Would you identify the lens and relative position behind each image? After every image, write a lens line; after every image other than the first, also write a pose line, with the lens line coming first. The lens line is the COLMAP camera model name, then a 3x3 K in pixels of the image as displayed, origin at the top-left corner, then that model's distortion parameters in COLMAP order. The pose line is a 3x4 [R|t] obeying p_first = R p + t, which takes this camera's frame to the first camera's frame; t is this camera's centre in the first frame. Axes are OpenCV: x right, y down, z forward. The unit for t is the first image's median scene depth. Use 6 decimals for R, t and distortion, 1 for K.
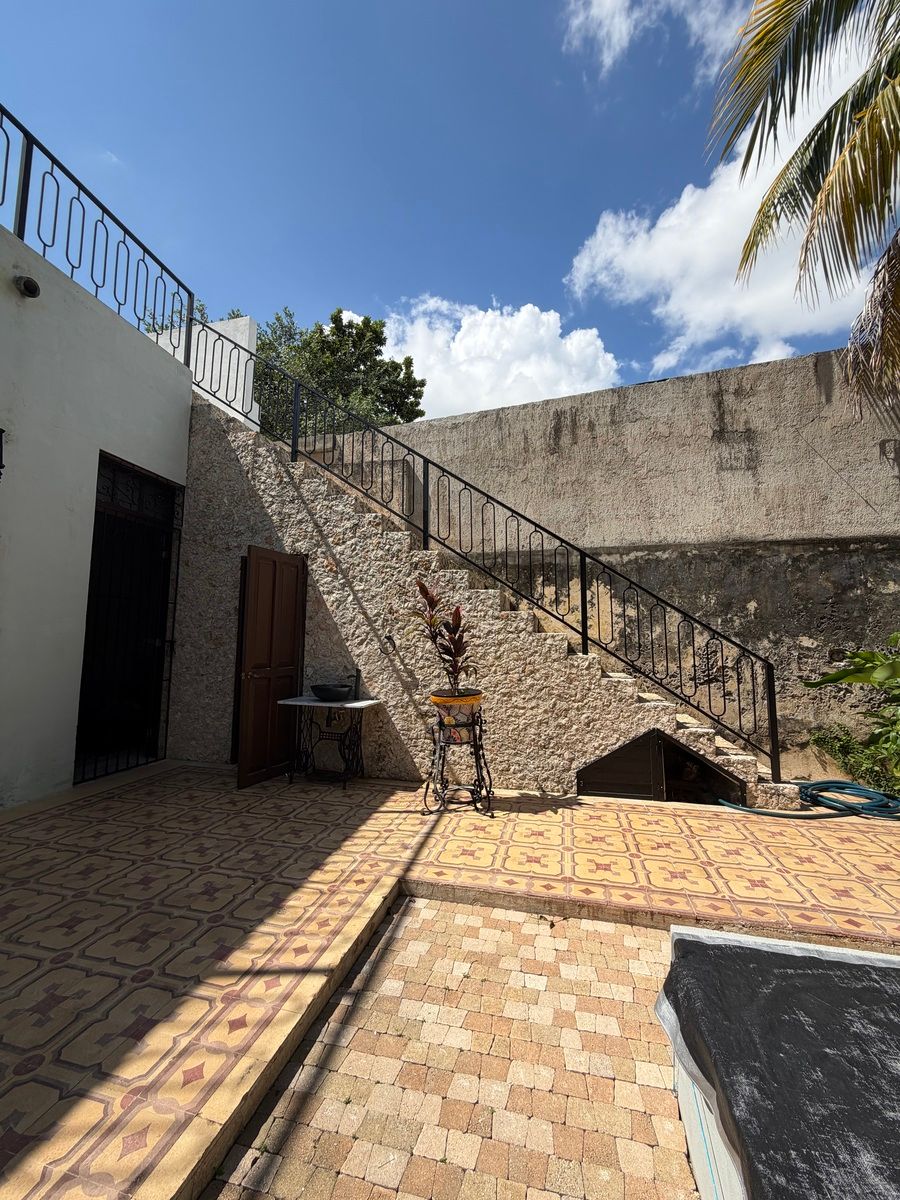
lens RADIAL K [[480.7, 0, 447.3], [0, 480.7, 596.1], [0, 0, 1]] dist [0.000578, 0.000915]
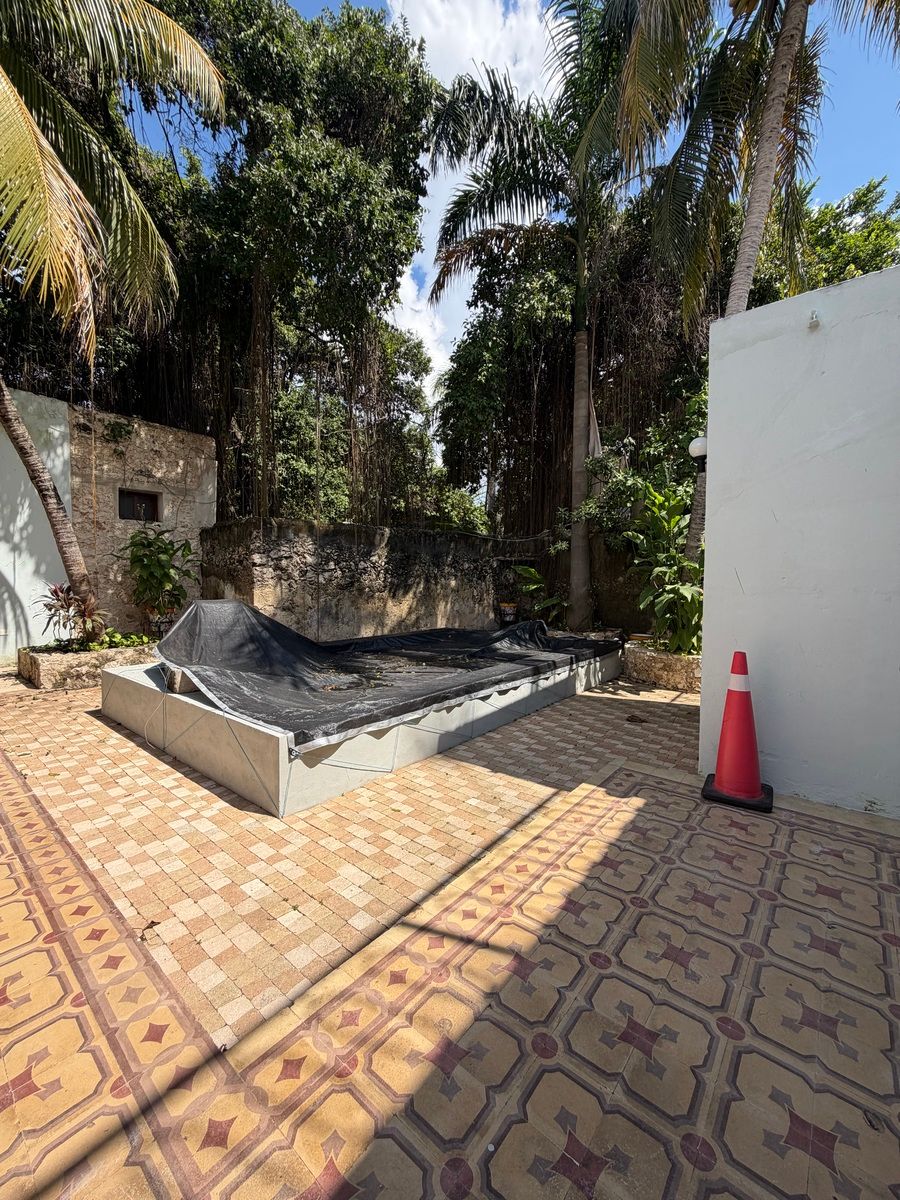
lens RADIAL K [[480.7, 0, 449.7], [0, 480.7, 600.1], [0, 0, 1]] dist [0.000578, 0.000915]
pose [[-0.899879, -0.031228, 0.435019, -0.344446], [-0.055608, 0.997508, -0.043424, 0.075064], [-0.432579, -0.063267, -0.899373, 0.909419]]
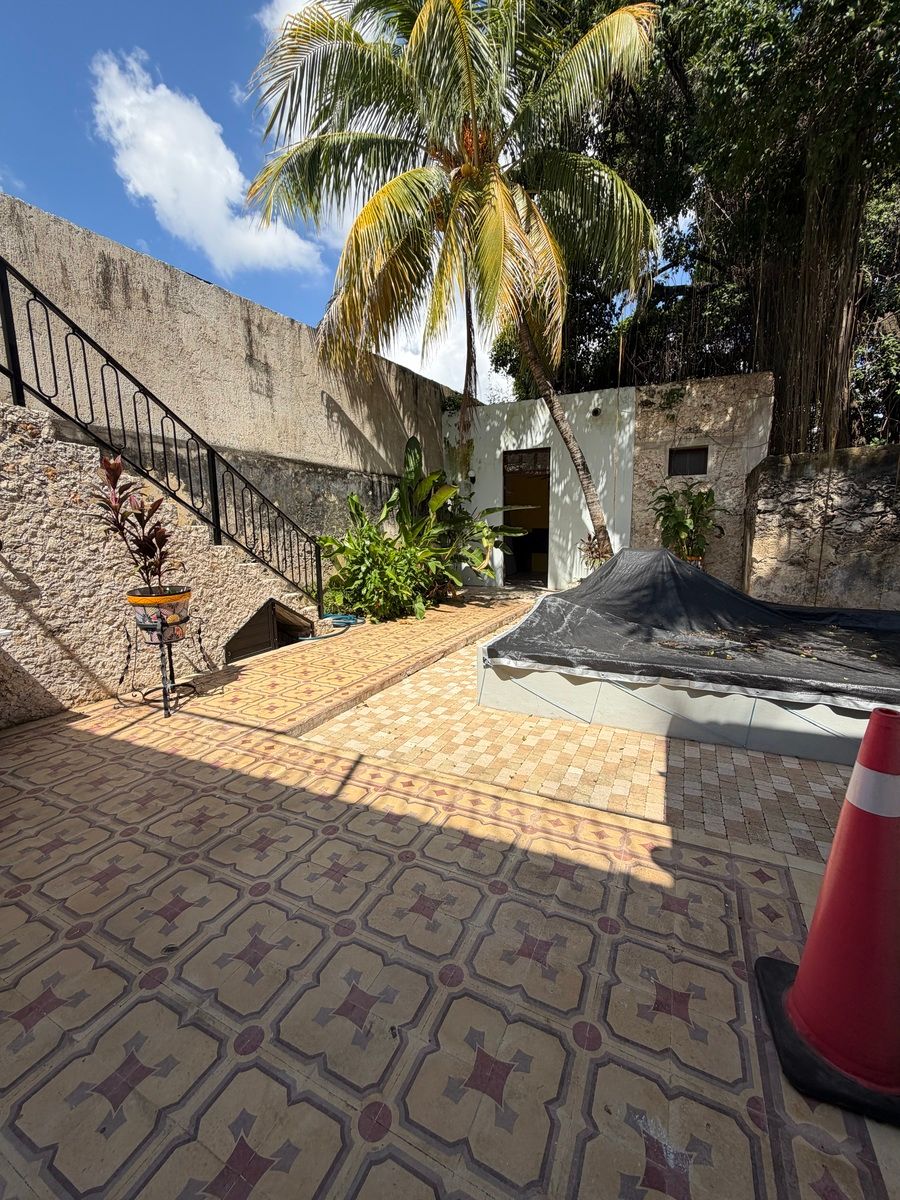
lens RADIAL K [[480.7, 0, 452.6], [0, 480.7, 599.3], [0, 0, 1]] dist [0.000578, 0.000915]
pose [[0.207254, -0.149853, 0.966742, -0.739449], [-0.087605, 0.981385, 0.170904, 0.006729], [-0.974357, -0.120112, 0.190268, 0.254836]]
